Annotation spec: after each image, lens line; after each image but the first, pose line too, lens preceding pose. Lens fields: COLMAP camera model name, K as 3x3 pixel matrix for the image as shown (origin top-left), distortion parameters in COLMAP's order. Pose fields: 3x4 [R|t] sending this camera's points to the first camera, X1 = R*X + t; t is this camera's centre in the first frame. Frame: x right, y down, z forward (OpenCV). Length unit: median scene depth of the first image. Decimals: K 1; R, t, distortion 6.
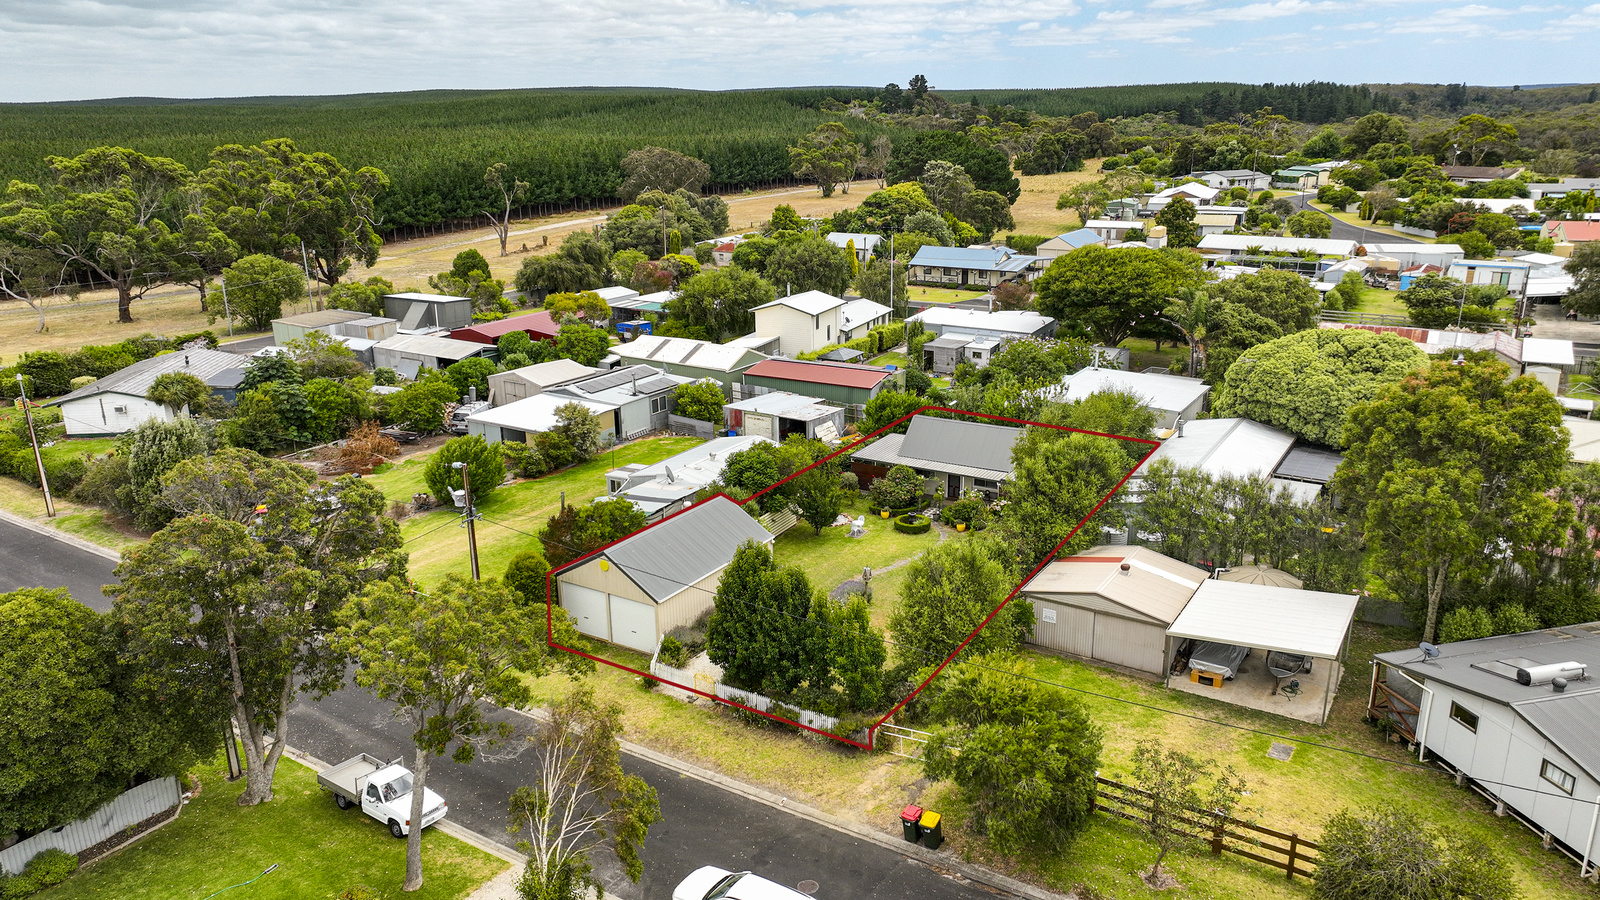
lens RADIAL K [[1107.1, 0, 800.0], [0, 1107.1, 450.0], [0, 0, 1]] dist [-0.001650, 0.019195]
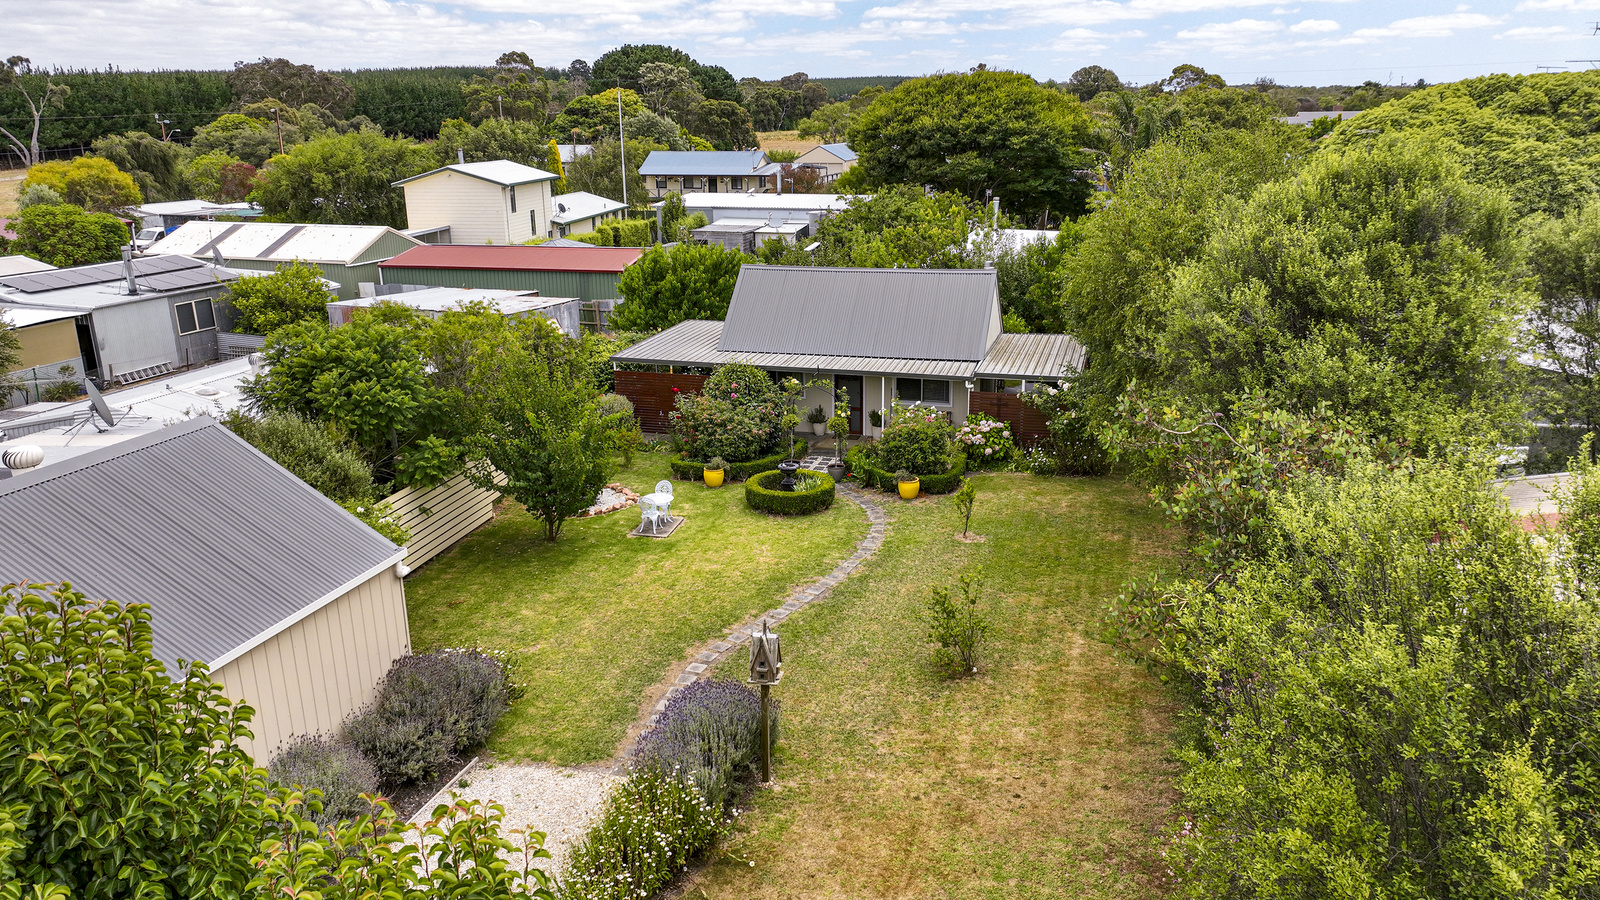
lens RADIAL K [[1117.4, 0, 802.0], [0, 1117.4, 467.9], [0, 0, 1]] dist [-0.005822, -0.001103]
pose [[0.964048, -0.076900, 0.254360, 0.001708], [0.074717, 0.997038, 0.018246, 0.033545], [-0.255009, 0.001415, 0.966938, 0.397240]]
